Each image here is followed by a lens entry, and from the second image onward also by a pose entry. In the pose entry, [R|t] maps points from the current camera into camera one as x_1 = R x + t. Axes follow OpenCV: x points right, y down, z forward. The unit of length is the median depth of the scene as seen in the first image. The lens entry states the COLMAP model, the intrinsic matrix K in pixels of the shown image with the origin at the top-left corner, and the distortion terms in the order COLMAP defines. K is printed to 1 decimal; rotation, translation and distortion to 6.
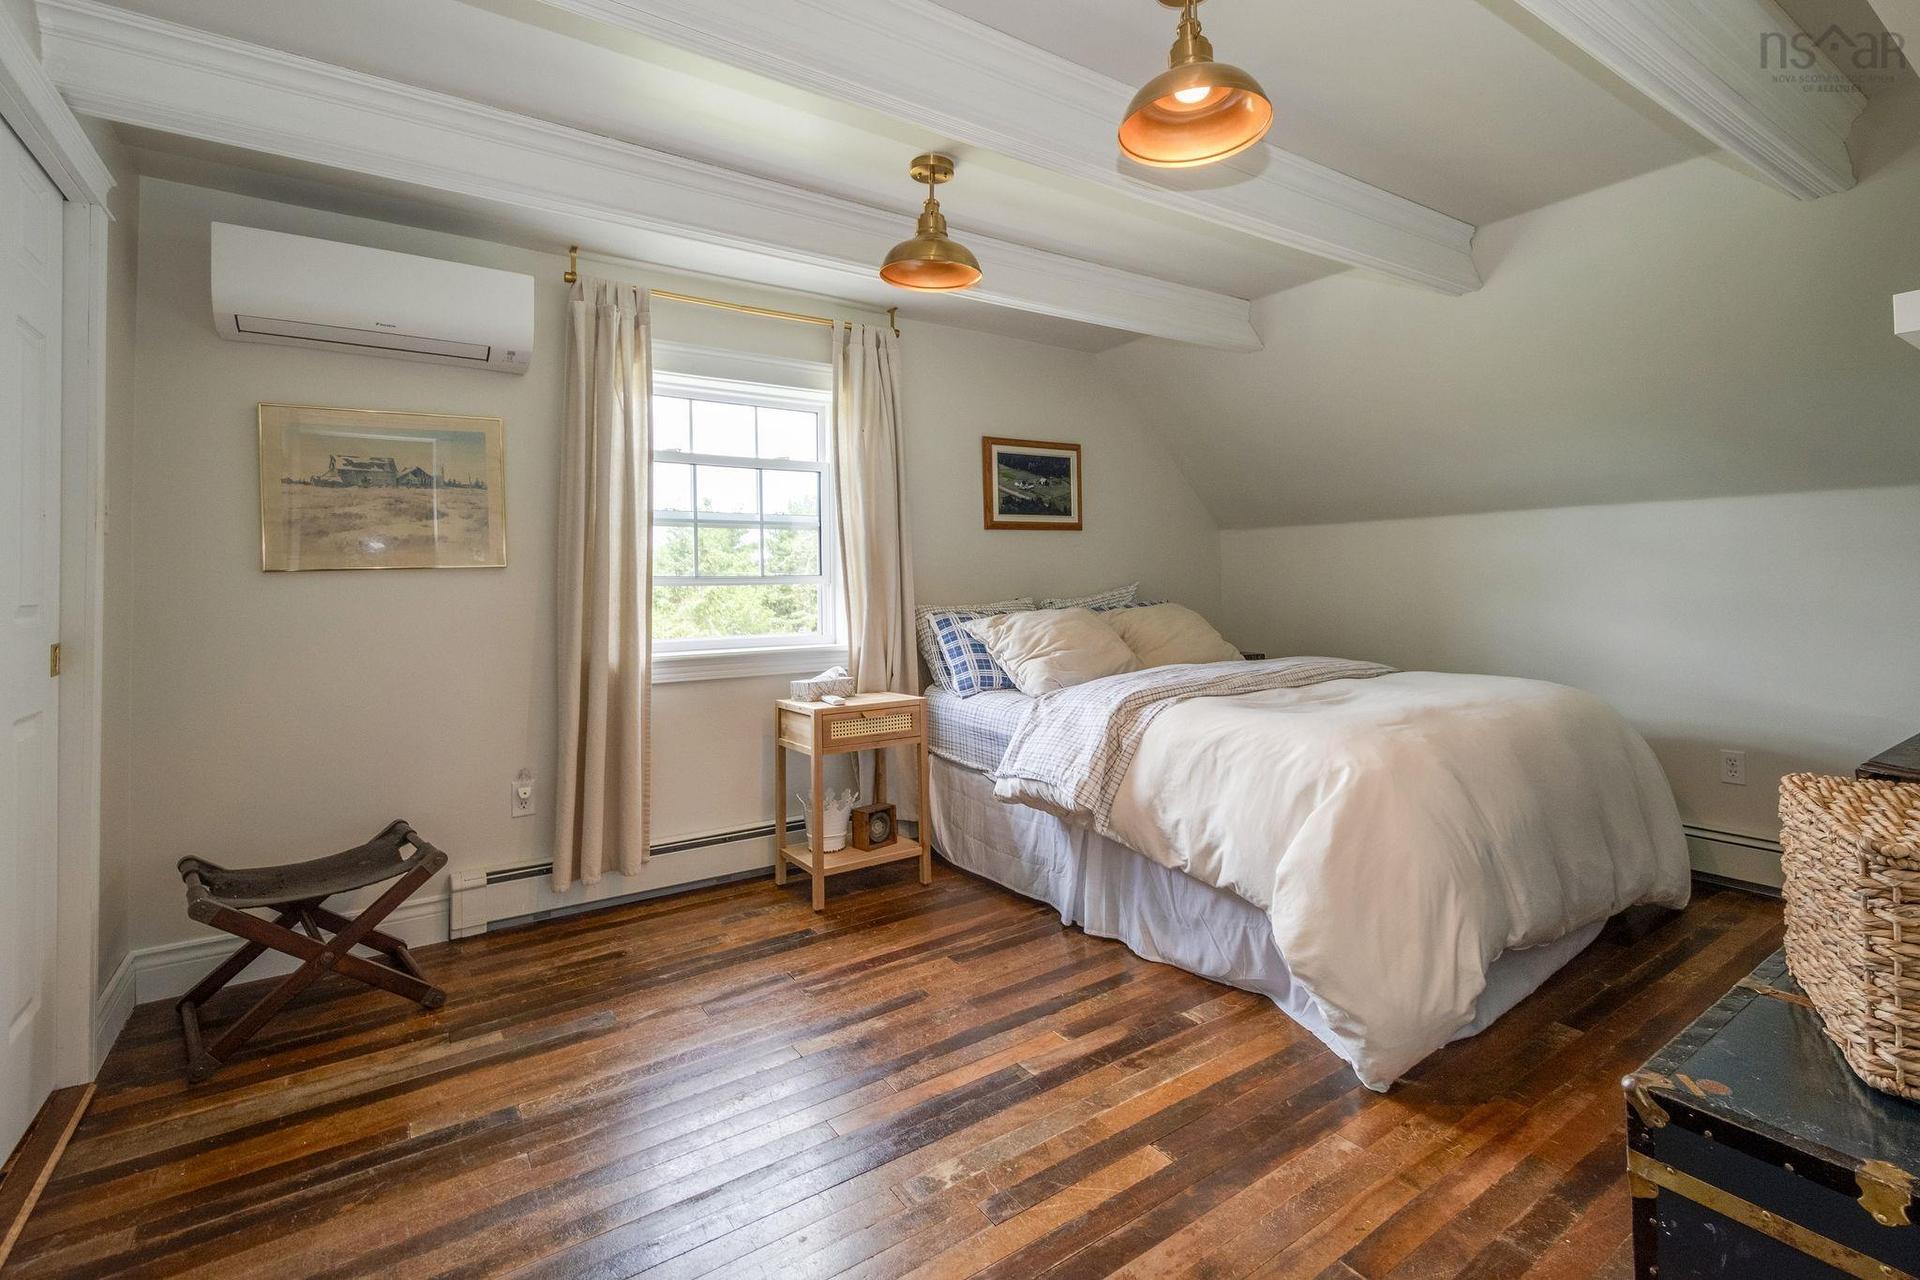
lens RADIAL K [[864.0, 0, 958.9], [0, 864.0, 582.0], [0, 0, 1]] dist [-0.001844, 0.000466]
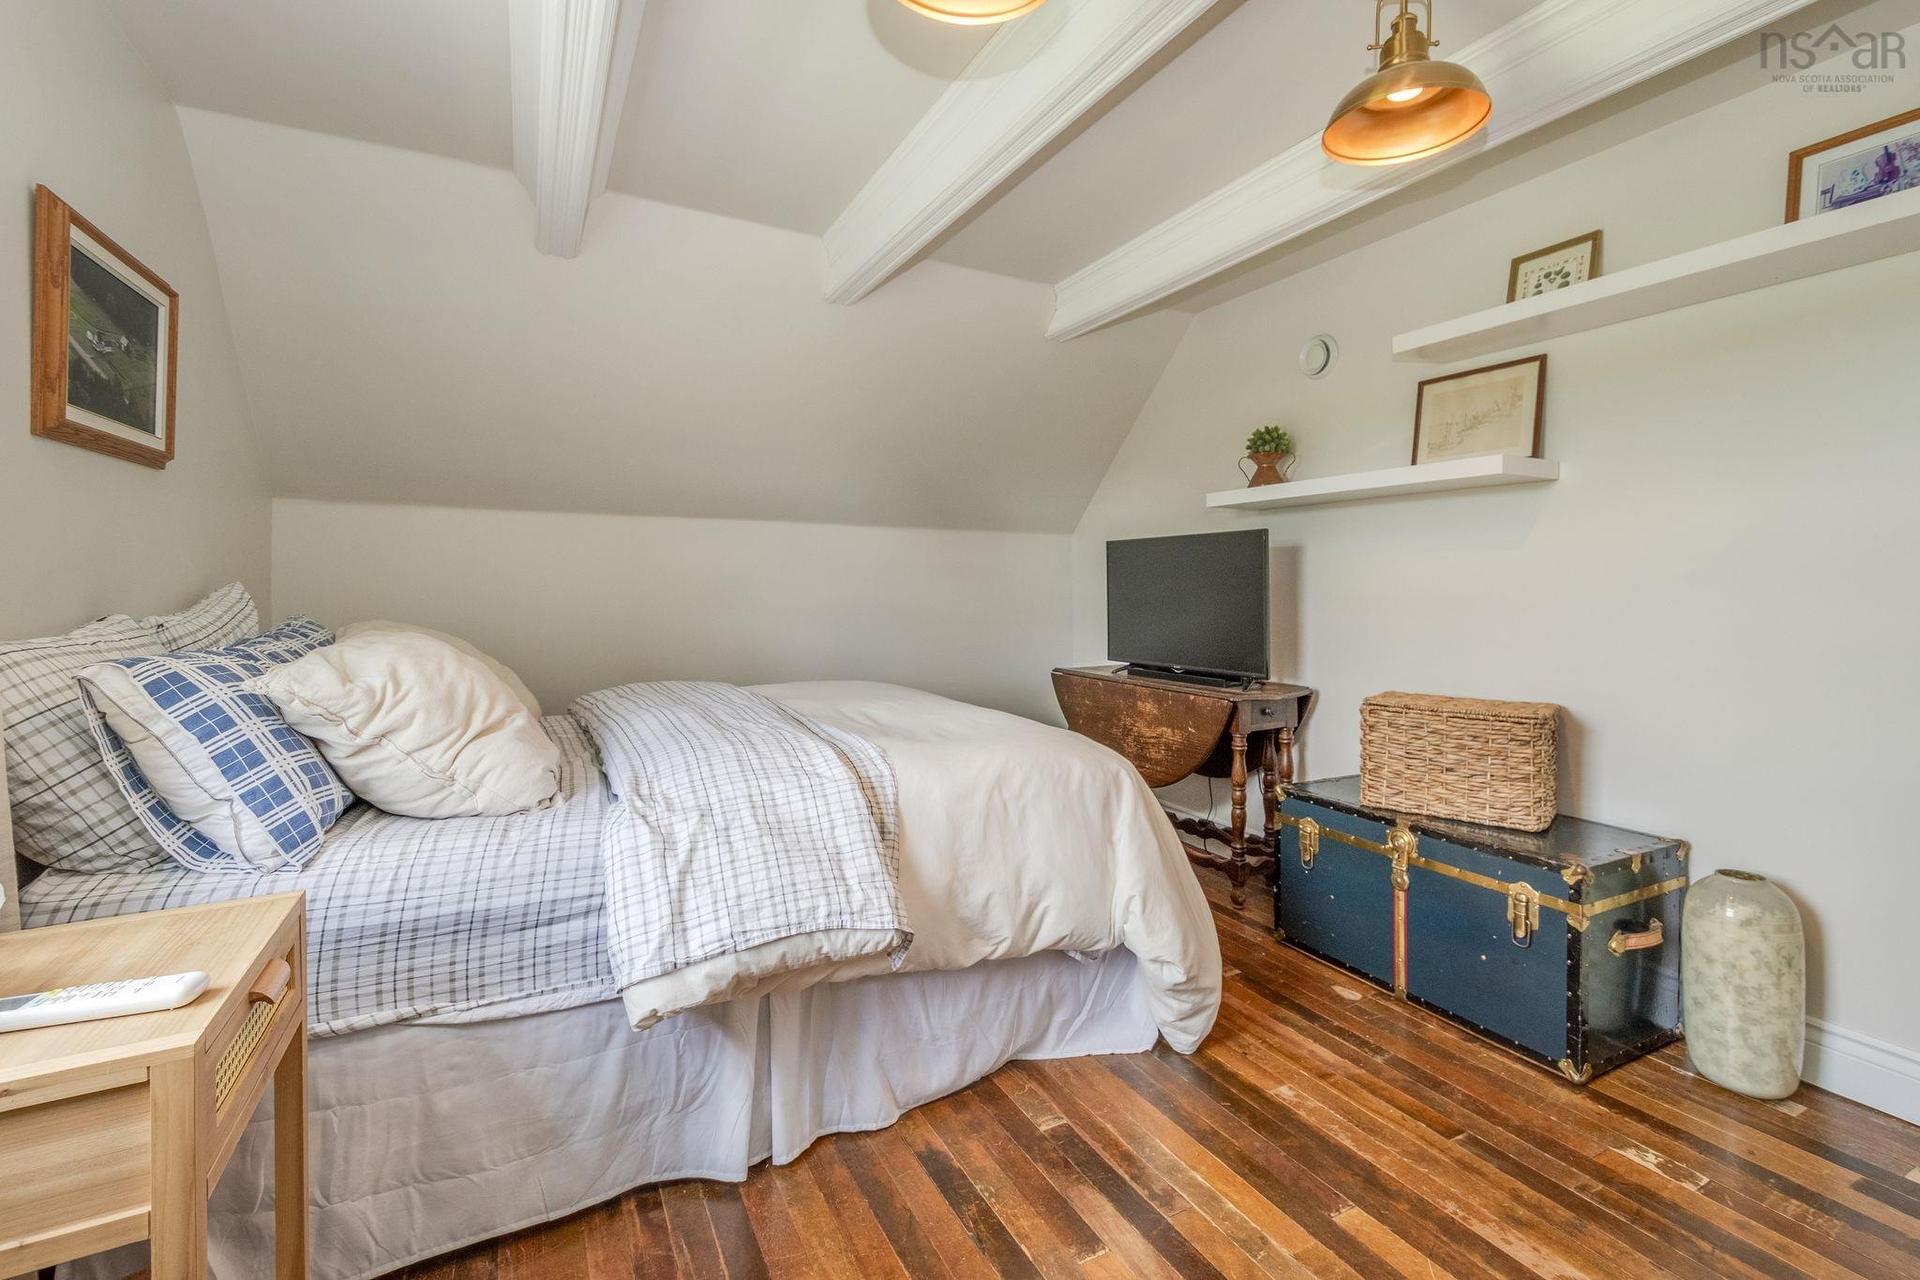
lens RADIAL K [[864.0, 0, 994.8], [0, 864.0, 585.7], [0, 0, 1]] dist [-0.001844, 0.000466]
pose [[0.092346, 0.012317, 0.995651, -0.491146], [-0.009564, 0.999888, -0.011483, 0.008661], [-0.995681, -0.008462, 0.092454, 0.883857]]
